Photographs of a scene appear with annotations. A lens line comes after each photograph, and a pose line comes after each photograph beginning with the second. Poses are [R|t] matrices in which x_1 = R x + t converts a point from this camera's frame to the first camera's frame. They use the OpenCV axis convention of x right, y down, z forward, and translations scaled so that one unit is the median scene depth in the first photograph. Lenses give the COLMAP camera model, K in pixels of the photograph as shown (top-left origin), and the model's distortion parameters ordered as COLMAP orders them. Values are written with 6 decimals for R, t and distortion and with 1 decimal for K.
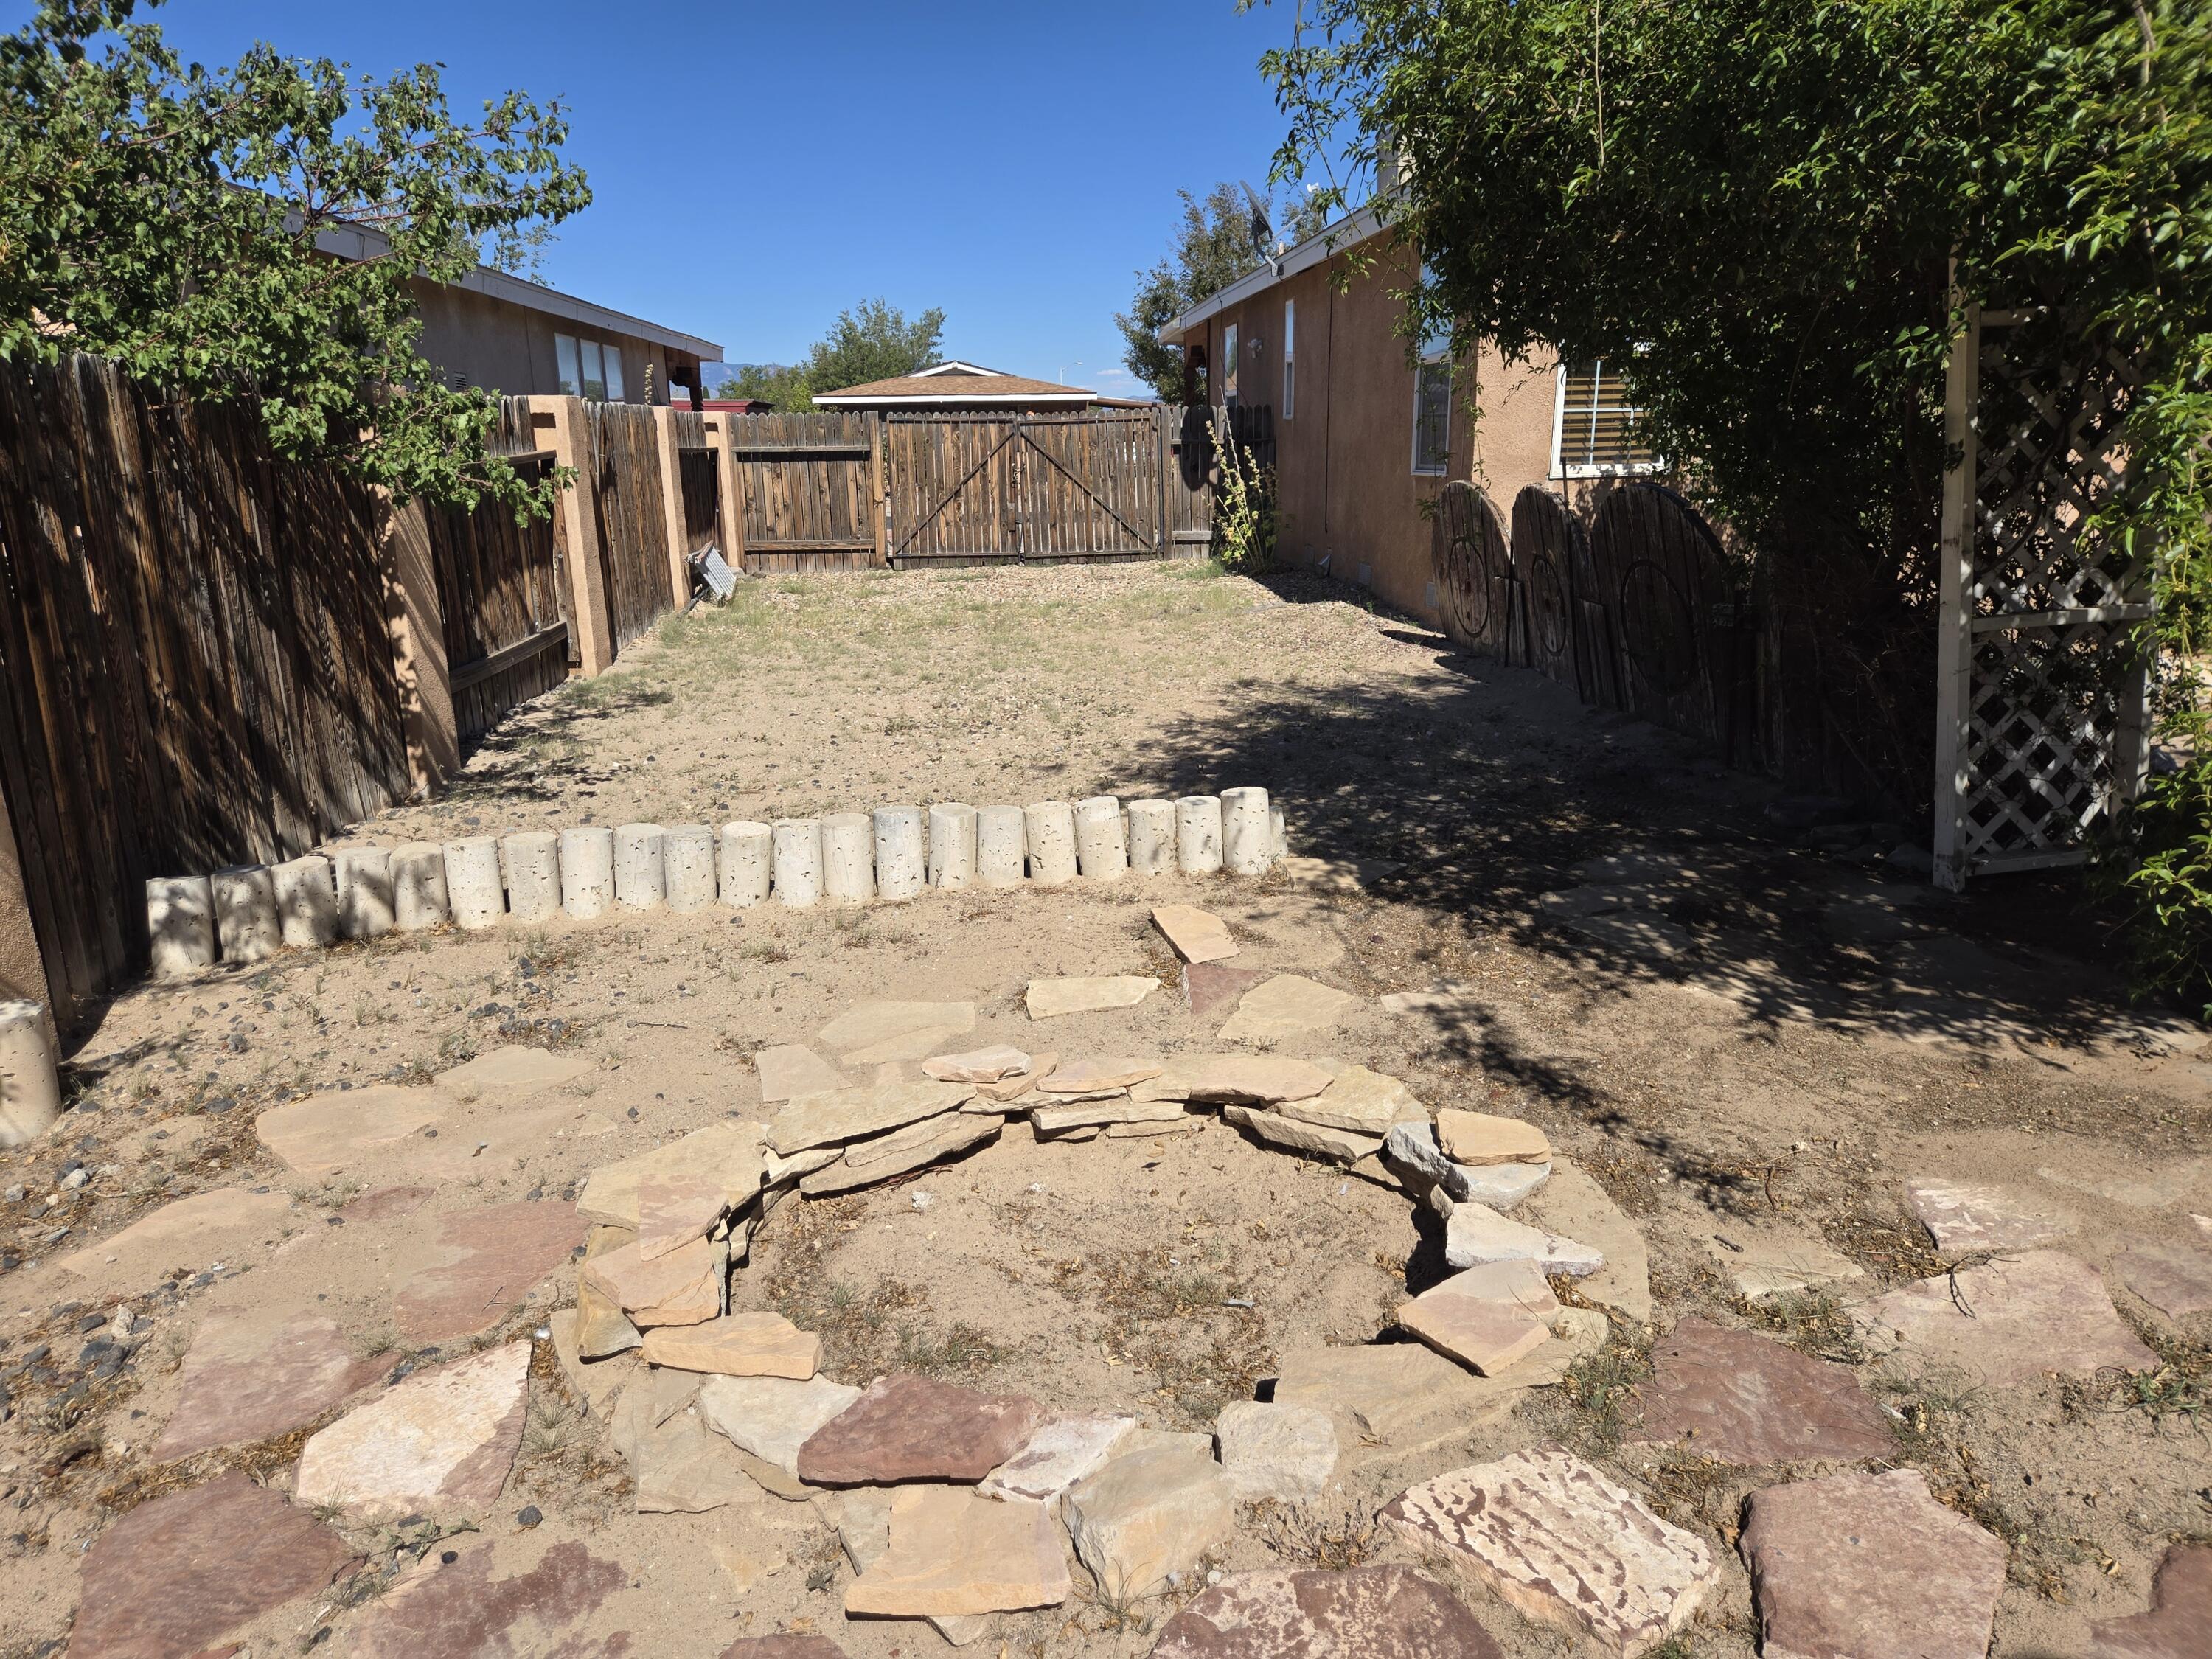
lens RADIAL K [[1468.1, 0, 1097.8], [0, 1468.1, 840.7], [0, 0, 1]] dist [0.075797, -0.072151]
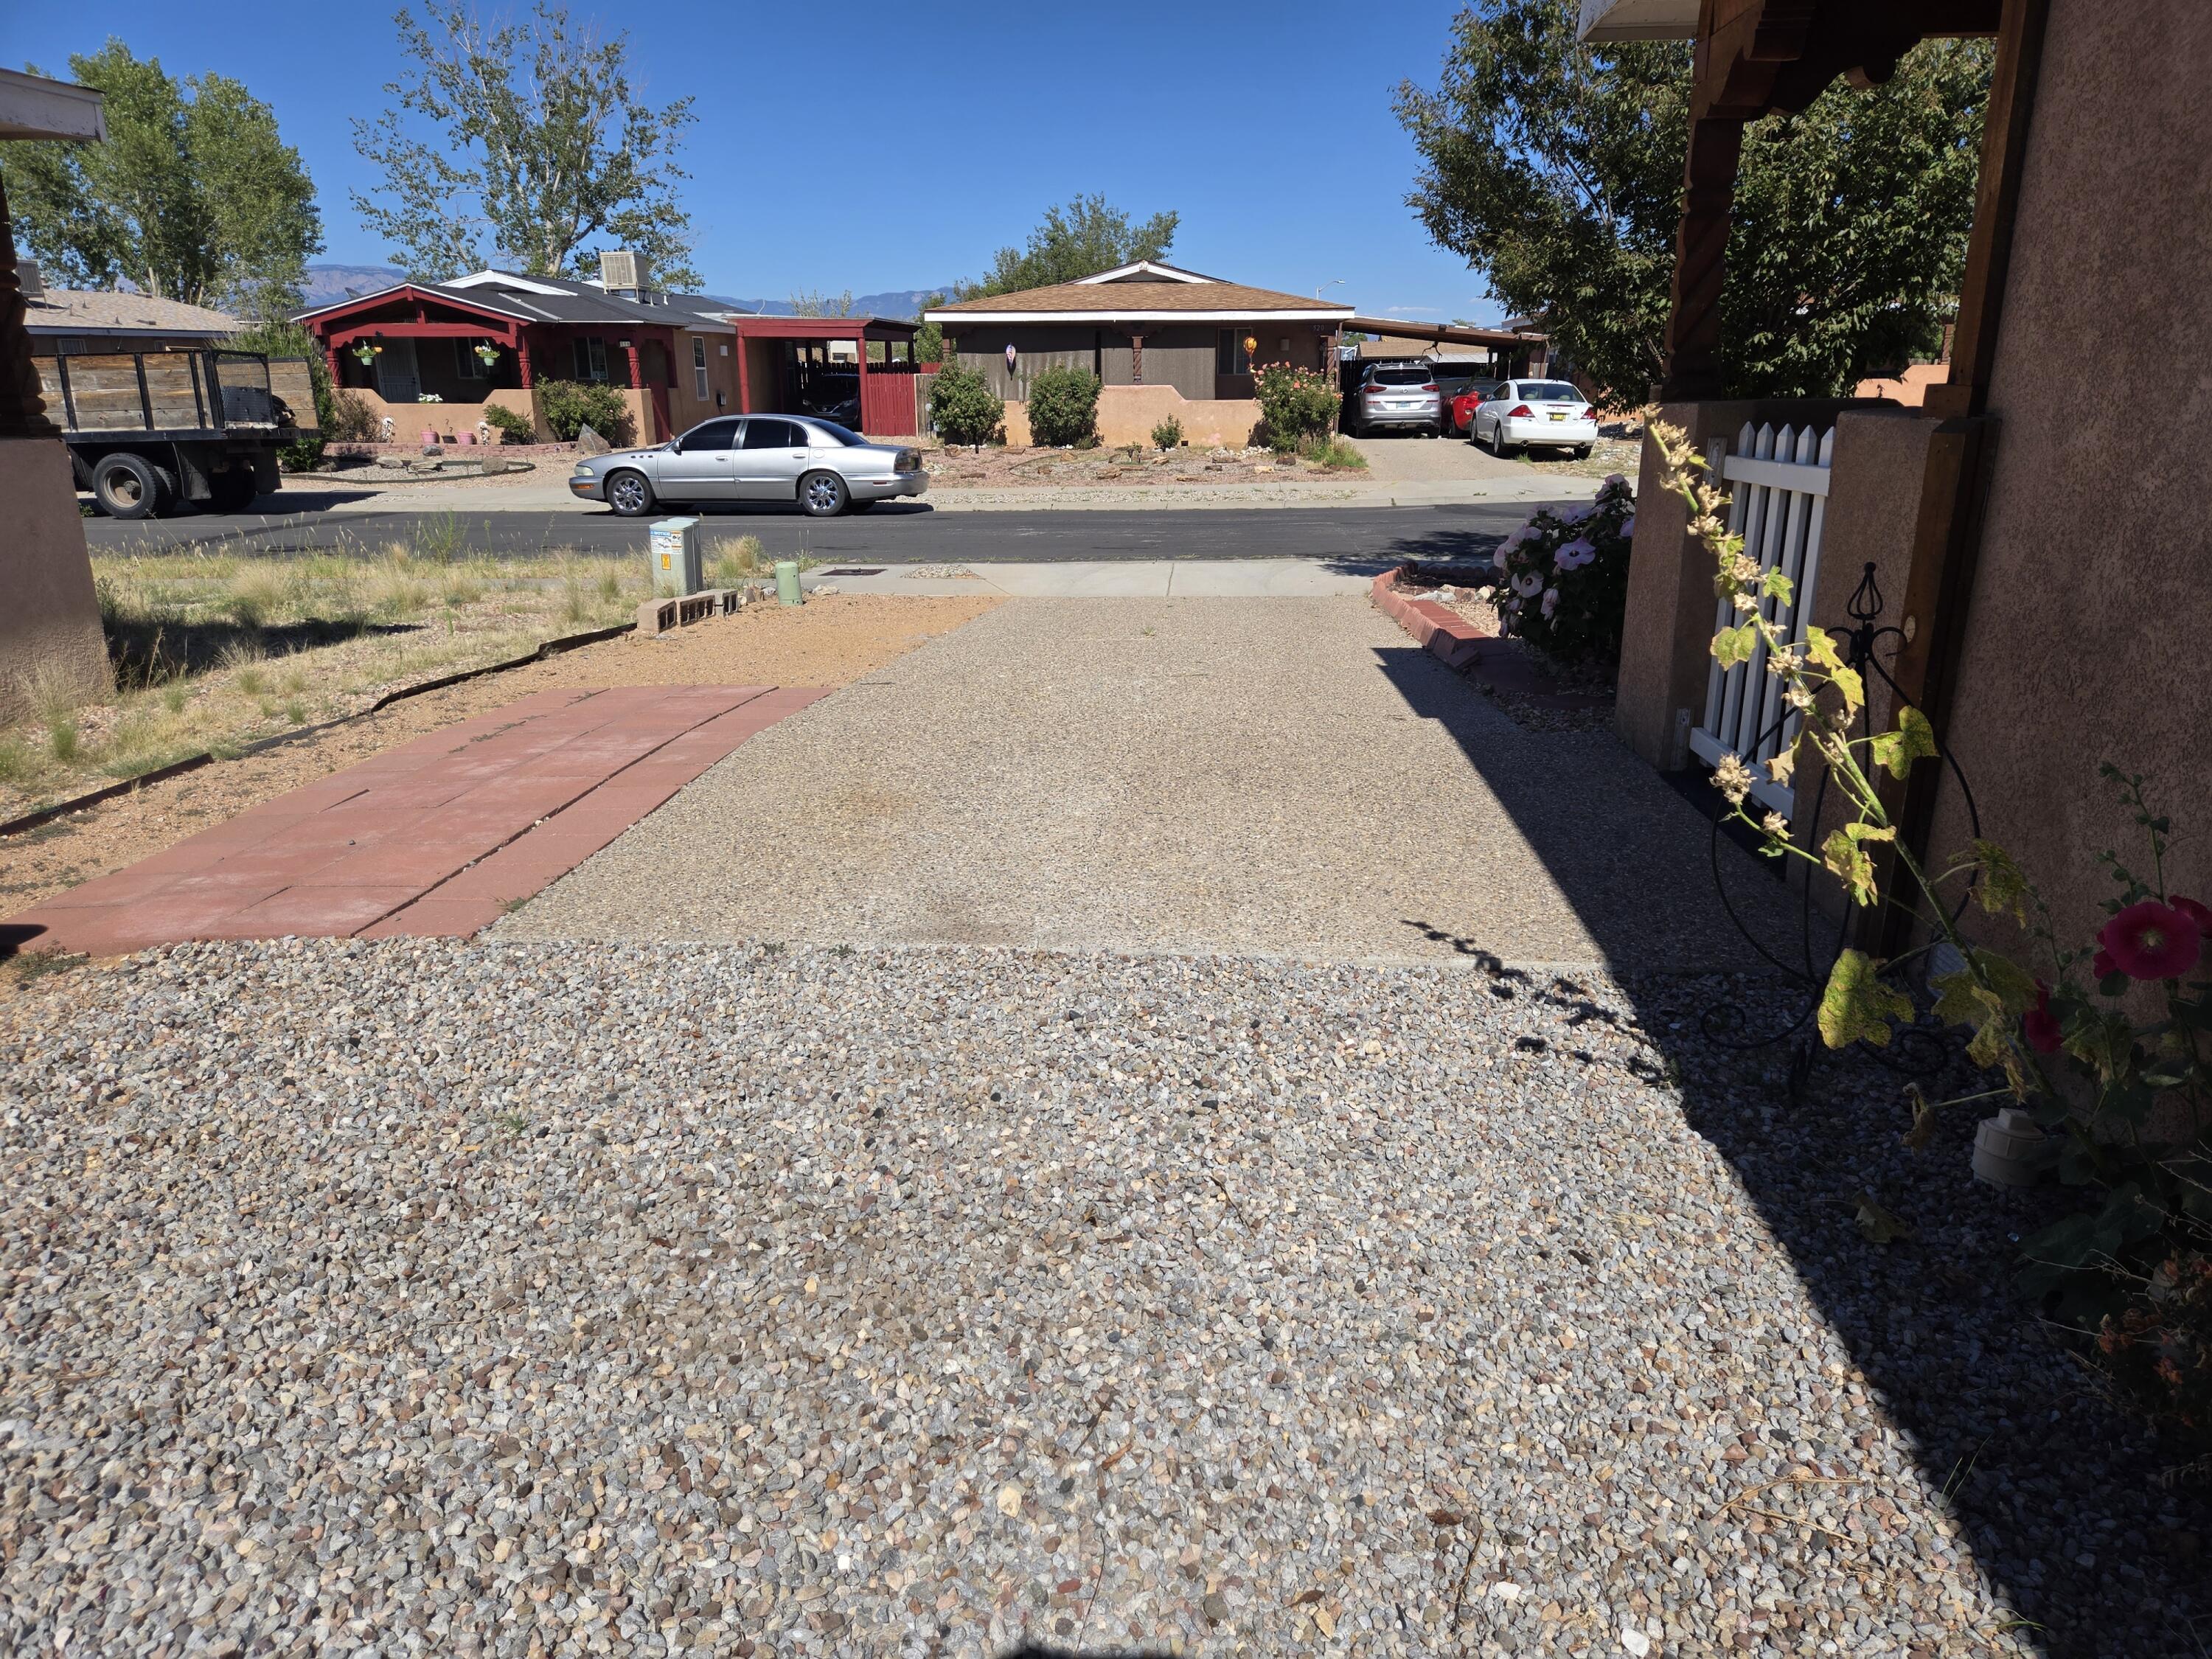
lens RADIAL K [[1468.1, 0, 1097.8], [0, 1468.1, 840.7], [0, 0, 1]] dist [0.075797, -0.072151]
pose [[0.985305, 0.071008, -0.155344, 0.005713], [-0.064430, 0.996816, 0.046984, -0.106278], [0.158185, -0.036285, 0.986743, 0.372675]]
